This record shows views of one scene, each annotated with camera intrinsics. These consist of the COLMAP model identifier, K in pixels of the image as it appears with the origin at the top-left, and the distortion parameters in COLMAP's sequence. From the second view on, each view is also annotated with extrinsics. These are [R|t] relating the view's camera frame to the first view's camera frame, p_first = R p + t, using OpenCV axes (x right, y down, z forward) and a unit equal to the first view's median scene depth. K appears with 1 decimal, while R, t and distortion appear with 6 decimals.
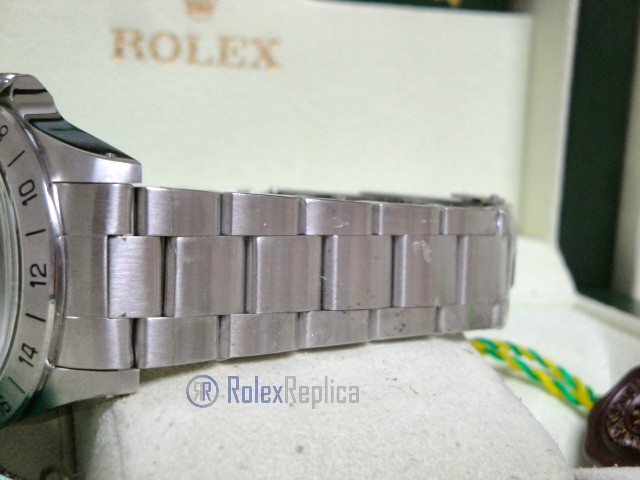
lens RADIAL K [[1195.0, 0, 323.1], [0, 1195.0, 235.3], [0, 0, 1]] dist [0.159811, 0.000000]
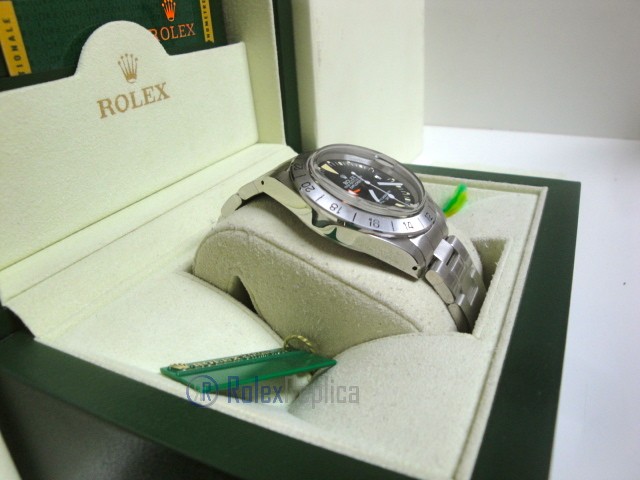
lens RADIAL K [[531.8, 0, 315.9], [0, 531.8, 239.2], [0, 0, 1]] dist [-0.151198, 0.107367]
pose [[0.685225, -0.401280, 0.607817, -0.663362], [0.198202, 0.905776, 0.374548, -0.284770], [-0.700845, -0.136179, 0.700194, 0.354227]]
